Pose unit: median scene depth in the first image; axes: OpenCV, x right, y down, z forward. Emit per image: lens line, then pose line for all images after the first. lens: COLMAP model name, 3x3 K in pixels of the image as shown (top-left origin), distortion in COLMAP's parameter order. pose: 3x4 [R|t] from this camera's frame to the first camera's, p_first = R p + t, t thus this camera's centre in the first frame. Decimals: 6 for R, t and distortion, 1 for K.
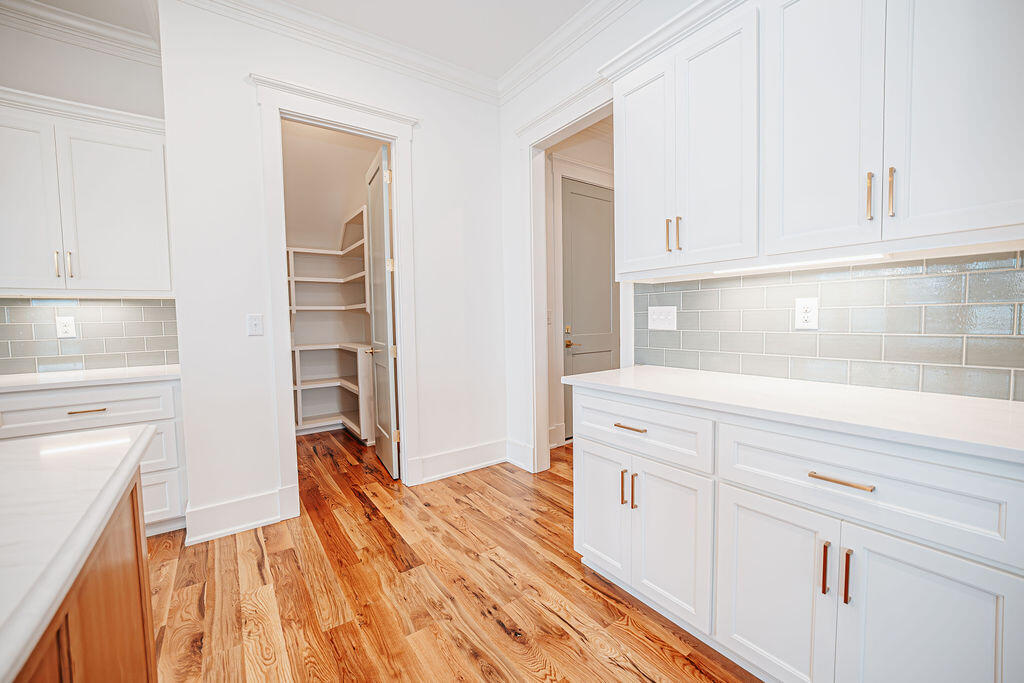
lens RADIAL K [[408.0, 0, 511.4], [0, 408.0, 340.8], [0, 0, 1]] dist [-0.025398, 0.005923]
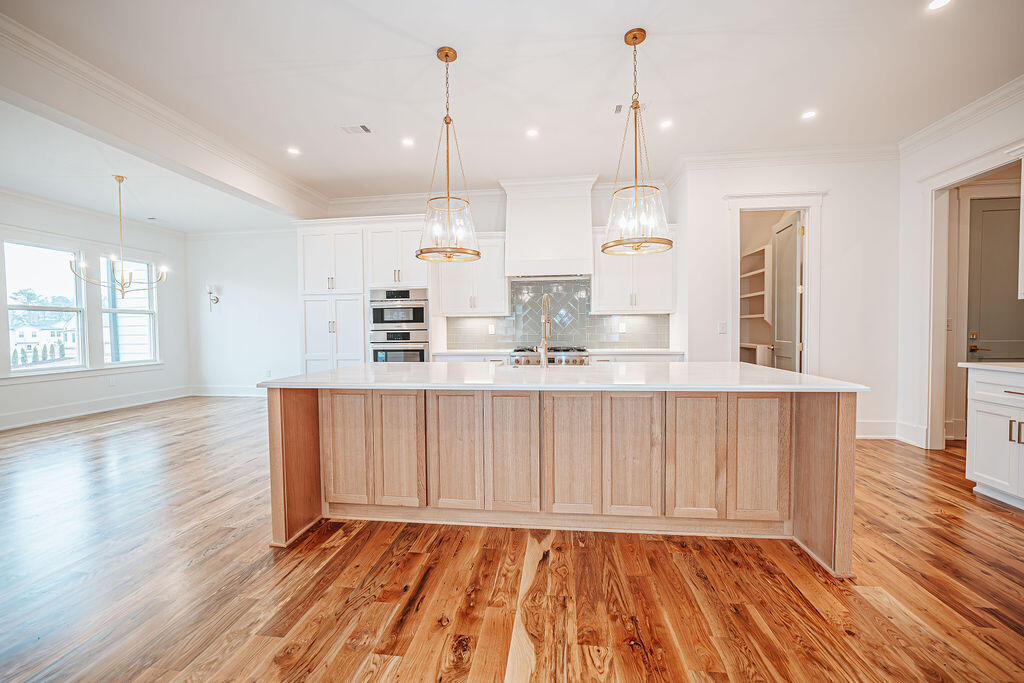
lens RADIAL K [[408.0, 0, 511.4], [0, 408.0, 340.8], [0, 0, 1]] dist [-0.025398, 0.005923]
pose [[0.737069, 0.030783, -0.675116, -0.082216], [-0.041283, 0.999147, 0.000486, 0.055626], [0.674555, 0.027512, 0.737712, -0.954749]]
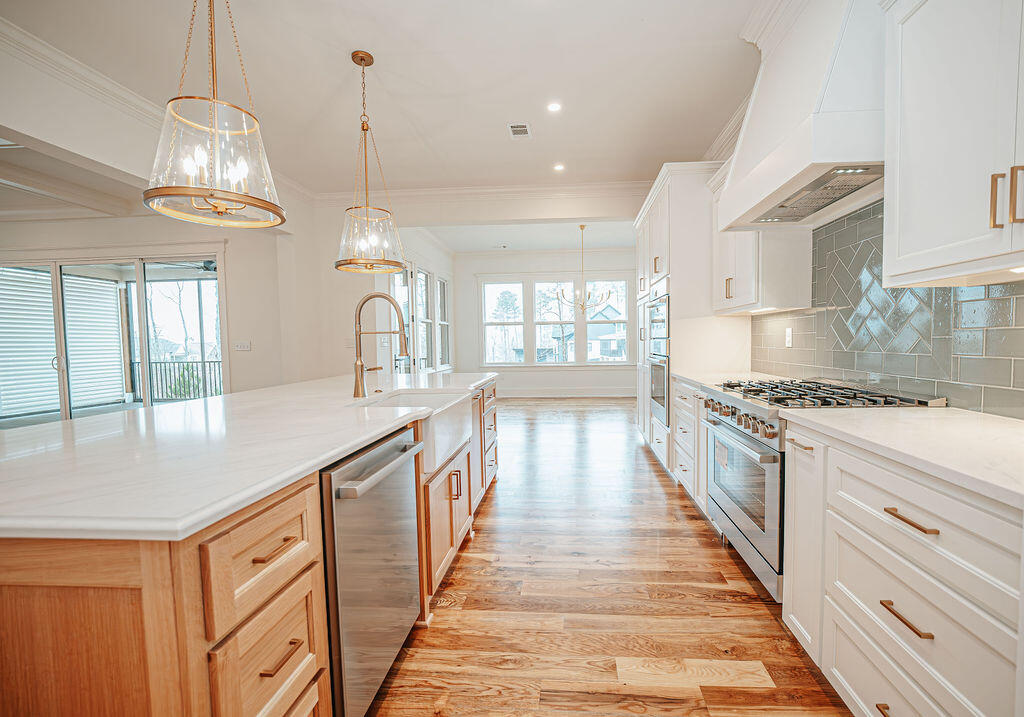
lens RADIAL K [[434.4, 0, 543.7], [0, 434.4, 362.1], [0, 0, 1]] dist [-0.027234, 0.007120]
pose [[-0.634626, 0.067950, -0.769826, -0.347234], [-0.017495, 0.994609, 0.102214, -0.038860], [0.772621, 0.078336, -0.630016, 0.789720]]
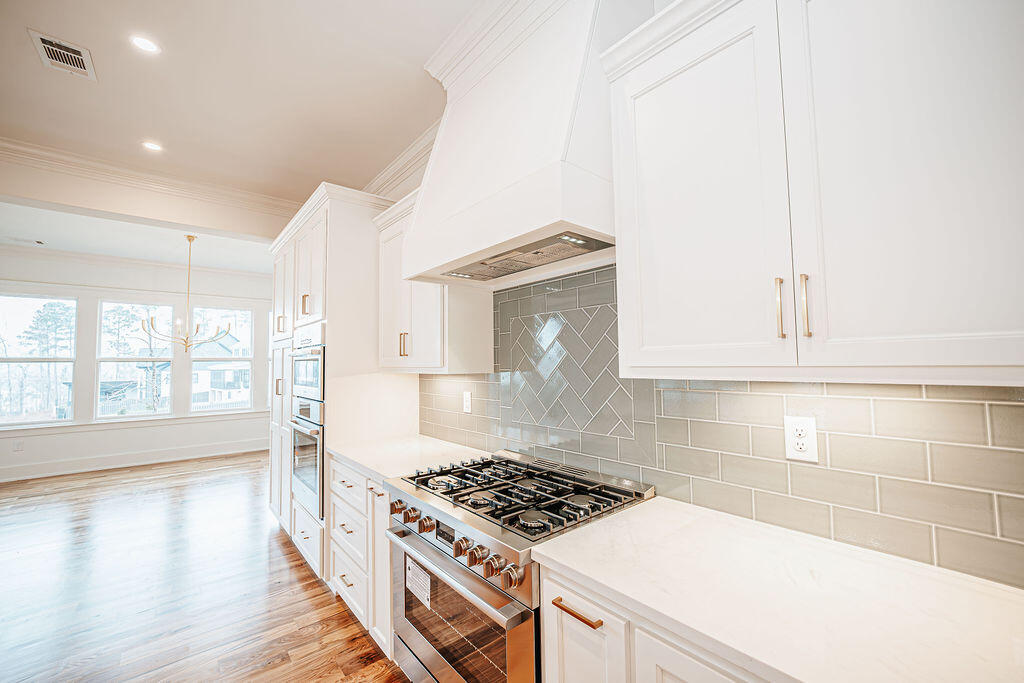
lens RADIAL K [[408.0, 0, 511.4], [0, 408.0, 340.8], [0, 0, 1]] dist [-0.025398, 0.005923]
pose [[0.081848, -0.038409, -0.995904, -0.637342], [-0.044795, 0.998106, -0.042176, -0.109084], [0.995638, 0.048063, 0.079972, 0.590982]]
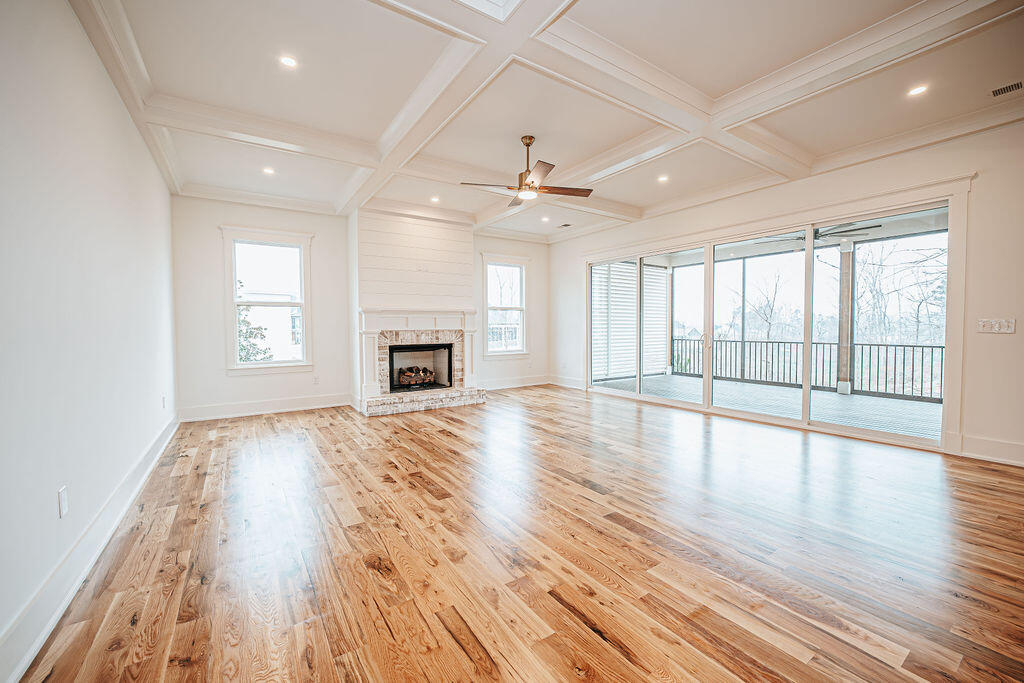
lens RADIAL K [[408.0, 0, 511.4], [0, 408.0, 340.8], [0, 0, 1]] dist [-0.025398, 0.005923]
pose [[-0.999320, 0.023646, 0.028281, 0.568274], [0.026213, 0.995213, 0.094149, 0.007531], [-0.025919, 0.094826, -0.995156, -0.369441]]
